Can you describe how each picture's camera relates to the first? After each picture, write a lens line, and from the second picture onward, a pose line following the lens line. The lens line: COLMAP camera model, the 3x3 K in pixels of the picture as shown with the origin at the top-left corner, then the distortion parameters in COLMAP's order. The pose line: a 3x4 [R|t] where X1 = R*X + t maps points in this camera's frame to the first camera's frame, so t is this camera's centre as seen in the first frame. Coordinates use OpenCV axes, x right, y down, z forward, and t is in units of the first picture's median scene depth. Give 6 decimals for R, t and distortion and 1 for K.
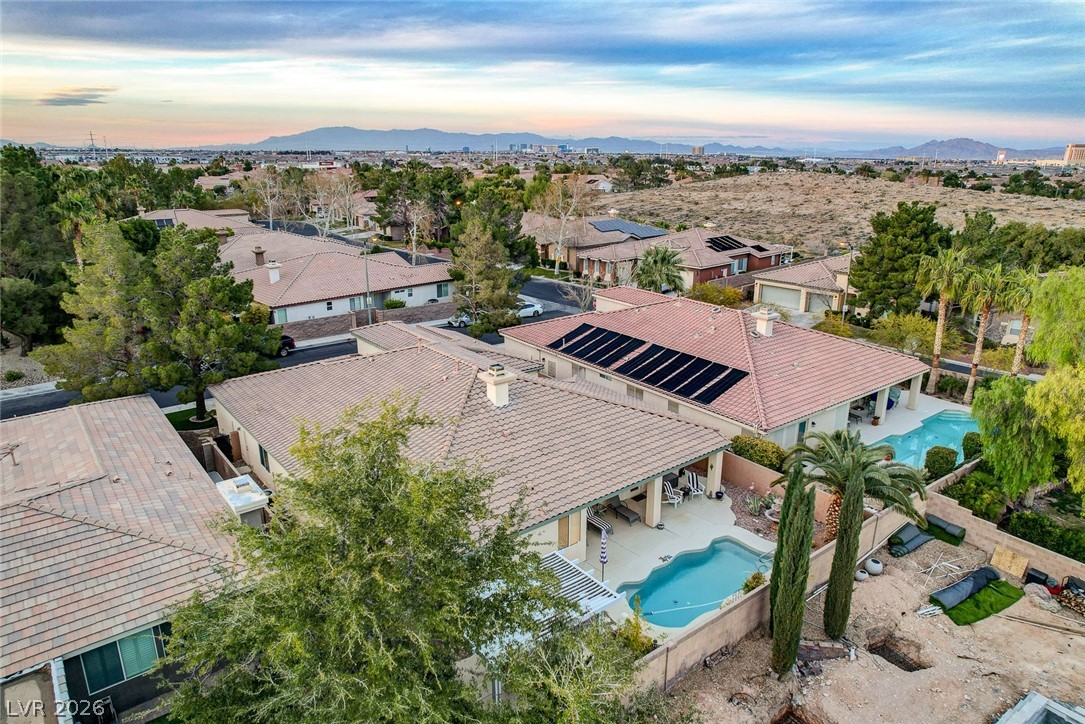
lens RADIAL K [[689.2, 0, 542.5], [0, 689.2, 362.0], [0, 0, 1]] dist [-0.071279, 0.059303]
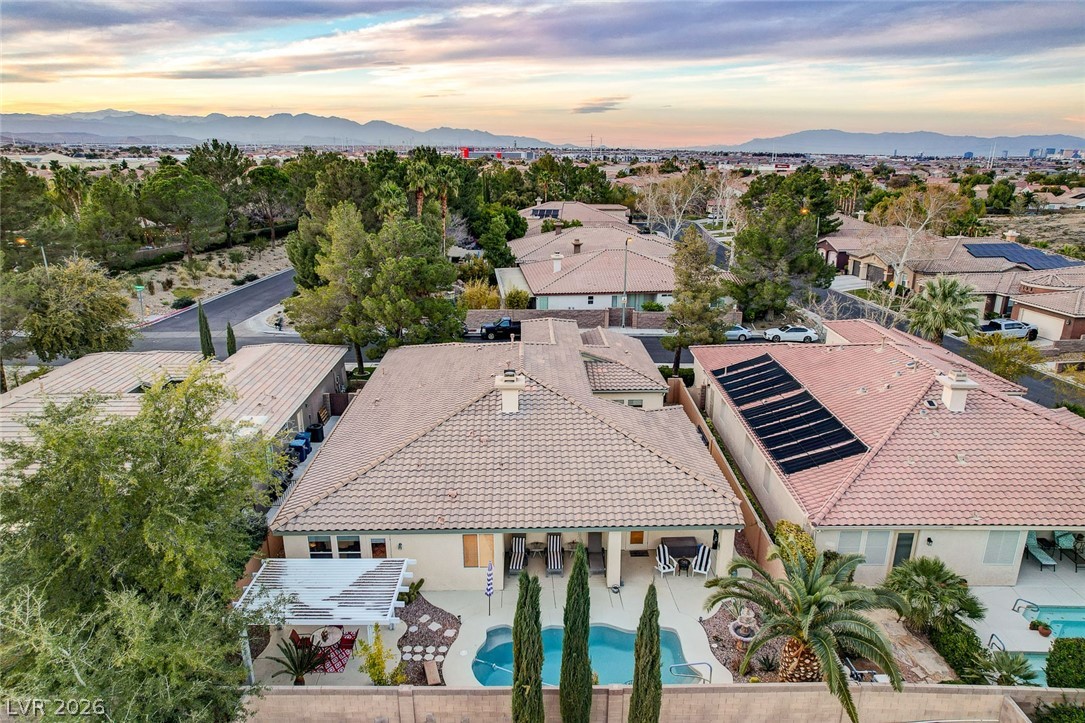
lens RADIAL K [[689.2, 0, 542.5], [0, 689.2, 361.5], [0, 0, 1]] dist [-0.071279, 0.059303]
pose [[0.797906, 0.175722, -0.576600, 0.434532], [-0.178222, 0.982572, 0.052818, -0.055192], [0.575832, 0.060619, 0.815317, 0.186420]]
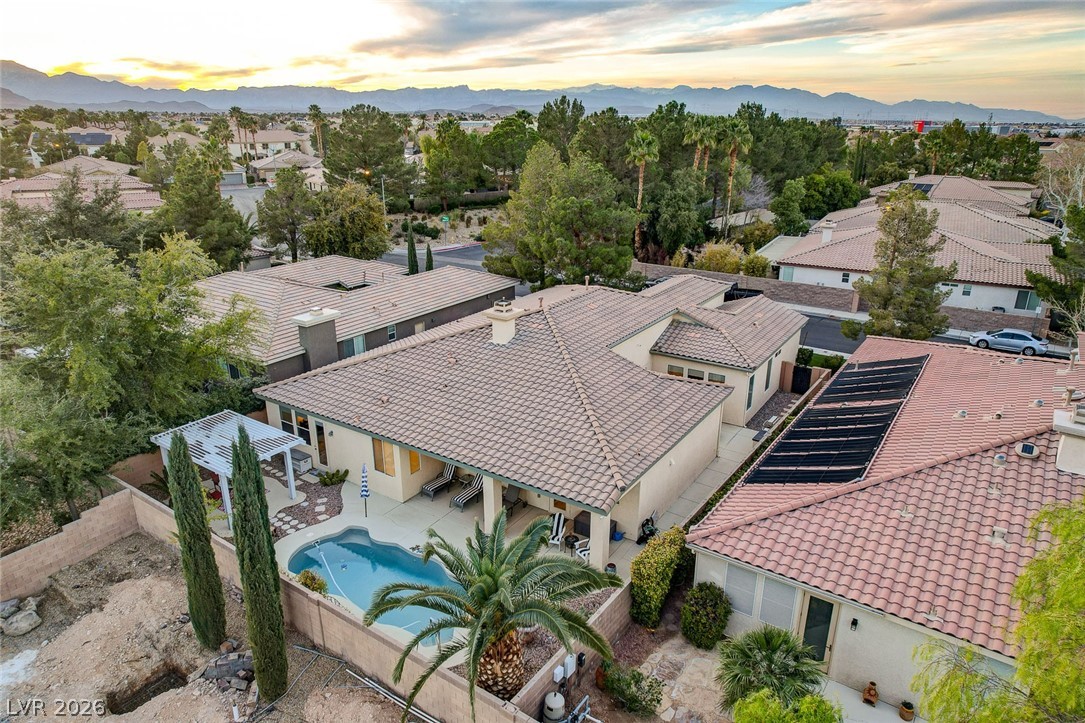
lens RADIAL K [[687.5, 0, 542.5], [0, 687.5, 361.5], [0, 0, 1]] dist [-0.070346, 0.042077]
pose [[0.308206, 0.312915, -0.898384, 0.672210], [-0.283224, 0.931715, 0.227359, -0.119825], [0.908181, 0.184370, 0.375785, 0.578654]]
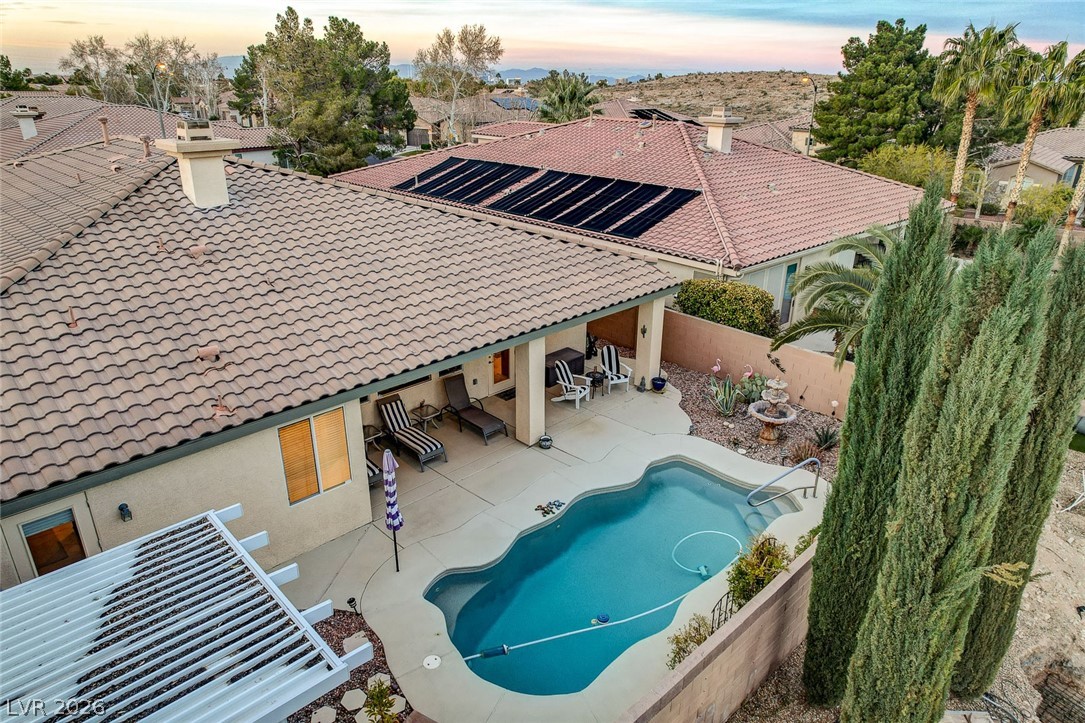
lens RADIAL K [[689.2, 0, 542.5], [0, 689.2, 361.5], [0, 0, 1]] dist [-0.071279, 0.059303]
pose [[0.994252, -0.031666, 0.102275, 0.097337], [0.022477, 0.995708, 0.089782, 0.109477], [-0.104679, -0.086967, 0.990696, 0.409909]]
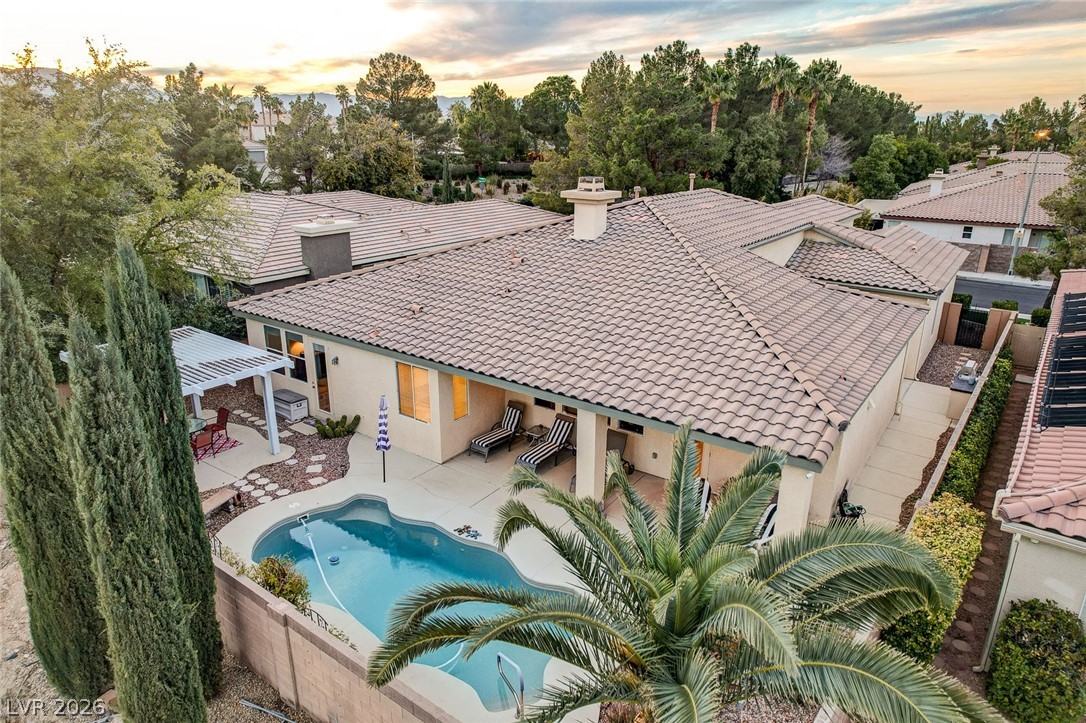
lens RADIAL K [[689.8, 0, 543.0], [0, 689.8, 361.5], [0, 0, 1]] dist [-0.071279, 0.059303]
pose [[0.272381, 0.307622, -0.911689, 0.459766], [-0.293109, 0.929009, 0.225896, 0.027953], [0.916458, 0.205694, 0.343211, 0.629554]]
